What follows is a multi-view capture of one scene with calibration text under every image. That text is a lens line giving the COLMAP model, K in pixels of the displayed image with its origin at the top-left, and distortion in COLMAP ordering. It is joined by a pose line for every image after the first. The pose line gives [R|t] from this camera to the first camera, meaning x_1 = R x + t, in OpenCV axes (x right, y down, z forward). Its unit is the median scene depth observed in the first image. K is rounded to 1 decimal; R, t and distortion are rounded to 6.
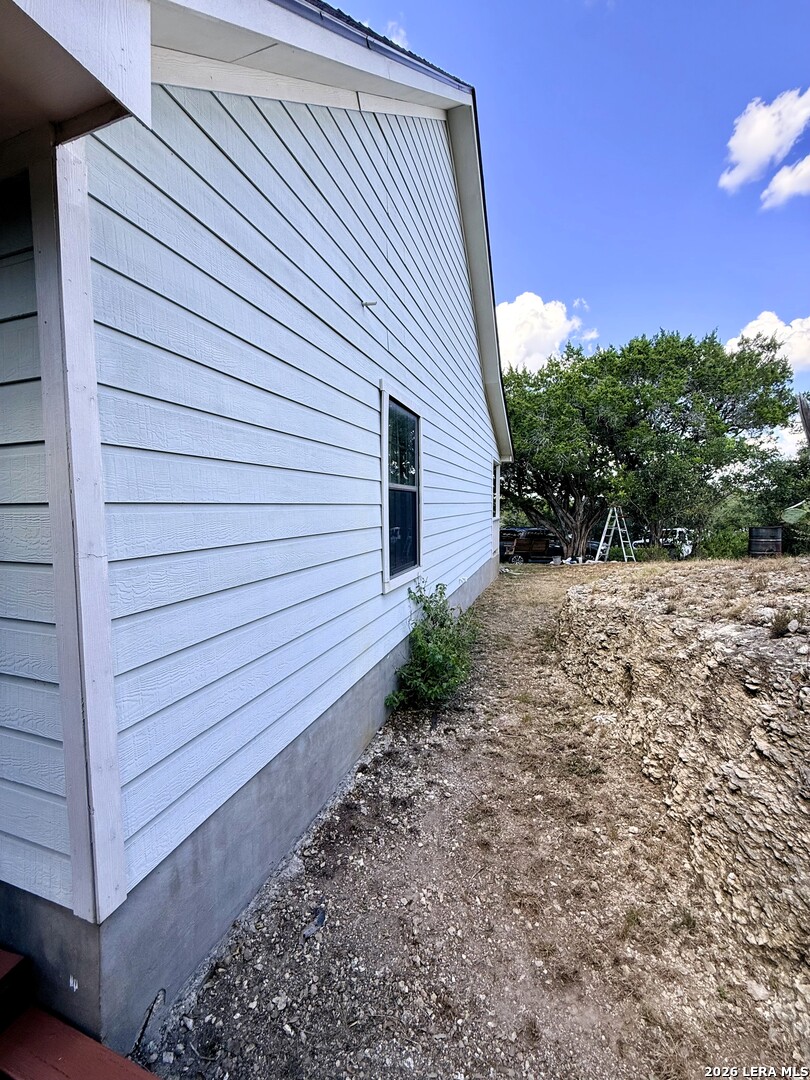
lens RADIAL K [[430.6, 0, 405.6], [0, 430.6, 535.0], [0, 0, 1]] dist [0.000588, 0.000310]
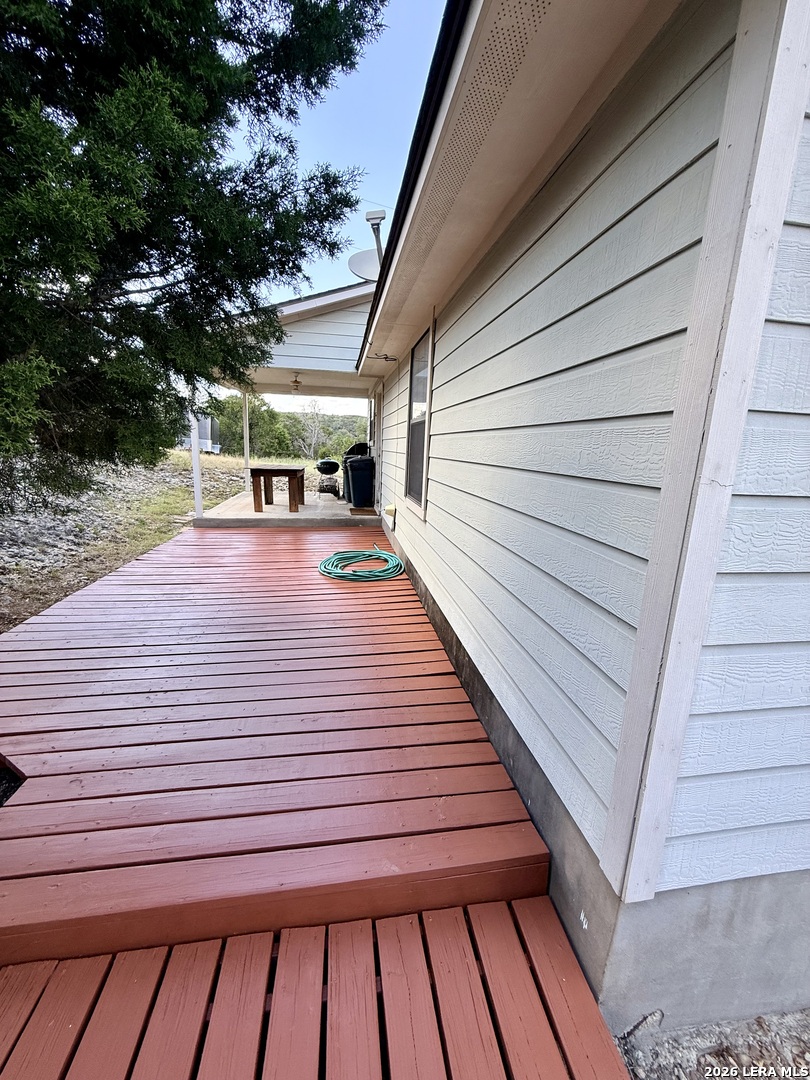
lens RADIAL K [[430.6, 0, 406.1], [0, 430.6, 538.9], [0, 0, 1]] dist [0.000588, 0.000310]
pose [[0.463632, 0.215360, -0.859457, -0.308855], [-0.106637, 0.976523, 0.187169, 0.057605], [0.879588, 0.004873, 0.475712, 0.180862]]
